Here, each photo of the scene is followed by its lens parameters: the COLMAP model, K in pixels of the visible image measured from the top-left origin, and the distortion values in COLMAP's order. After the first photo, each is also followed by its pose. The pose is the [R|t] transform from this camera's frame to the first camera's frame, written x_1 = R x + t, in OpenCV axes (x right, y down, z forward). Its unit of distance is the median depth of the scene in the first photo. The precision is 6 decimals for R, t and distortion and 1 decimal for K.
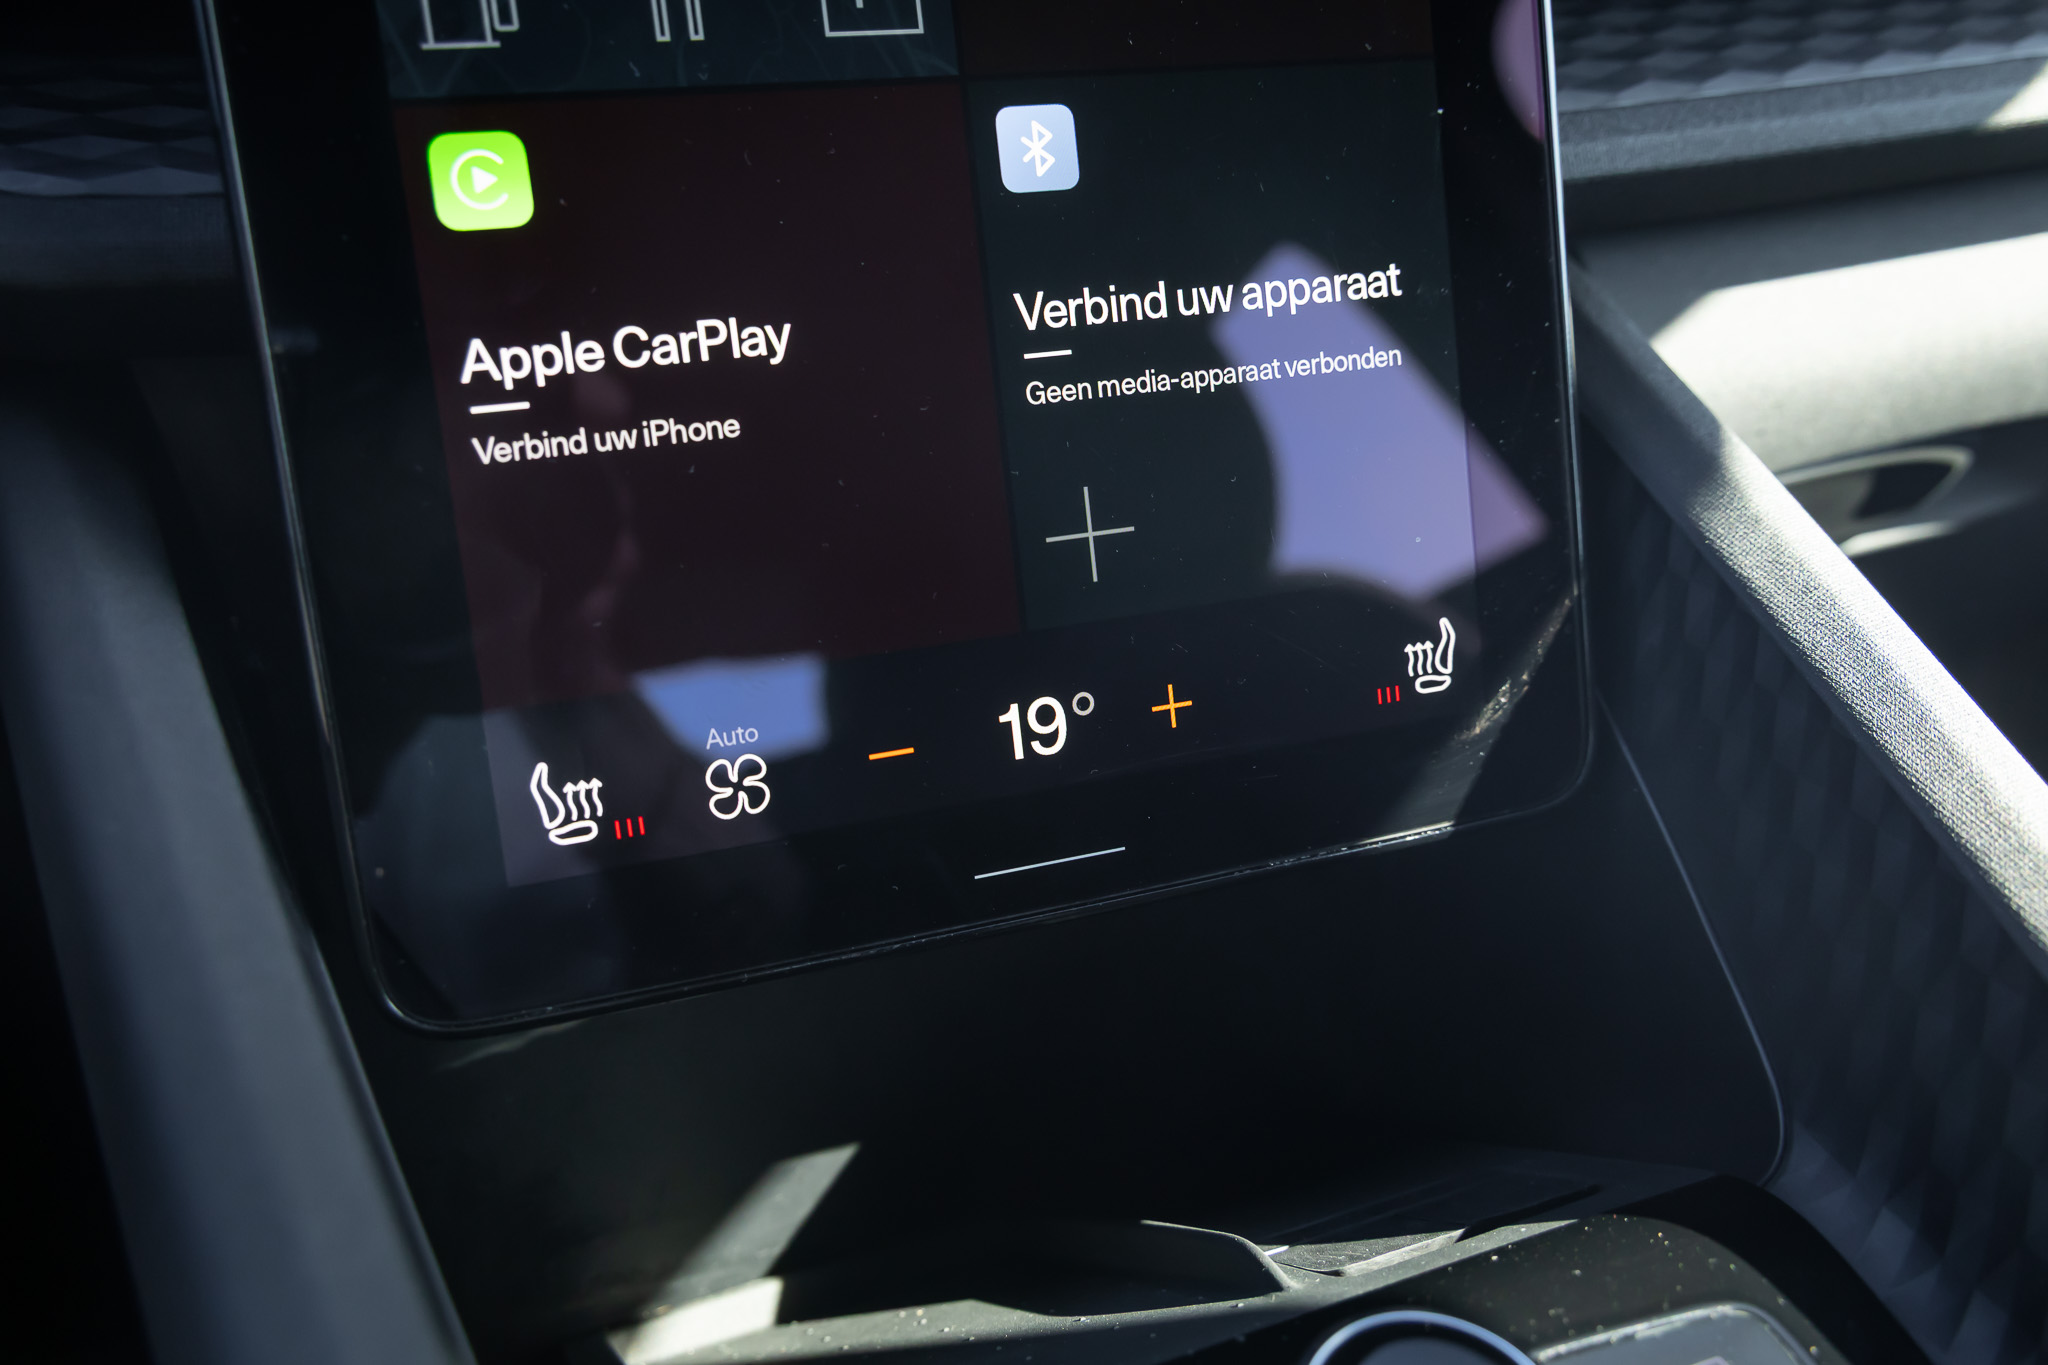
lens RADIAL K [[1806.0, 0, 1031.5], [0, 1806.0, 680.9], [0, 0, 1]] dist [0.001406, 0.034455]
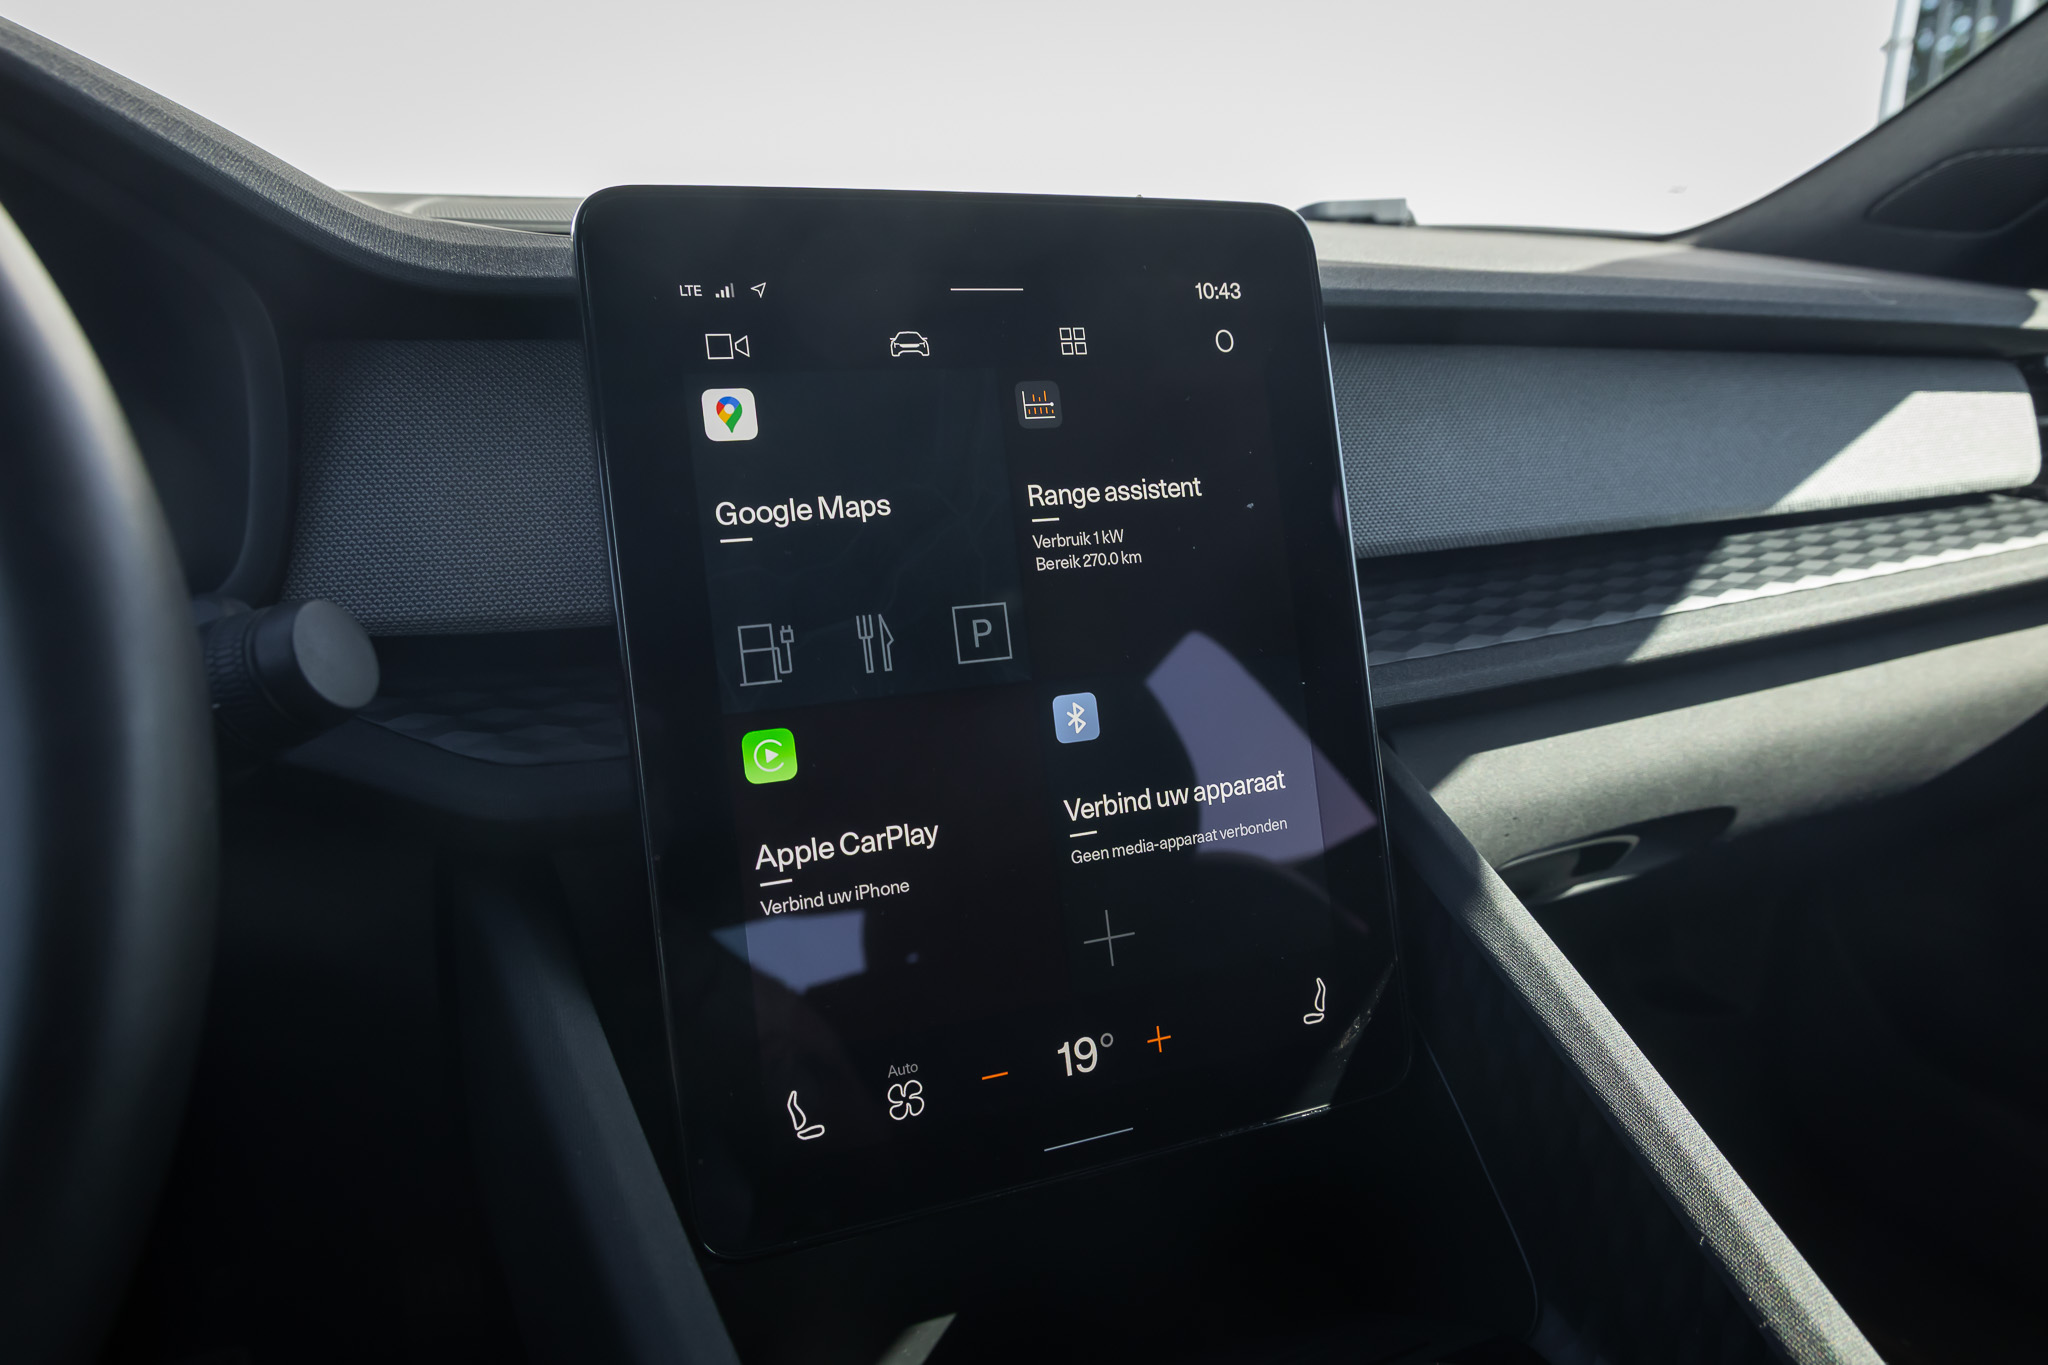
lens RADIAL K [[1361.1, 0, 1030.6], [0, 1361.1, 685.6], [0, 0, 1]] dist [0.003435, 0.012284]
pose [[0.999680, -0.007888, 0.024026, -0.072332], [0.011493, 0.988028, -0.153848, -0.123264], [-0.022525, 0.154075, 0.987802, -0.306147]]
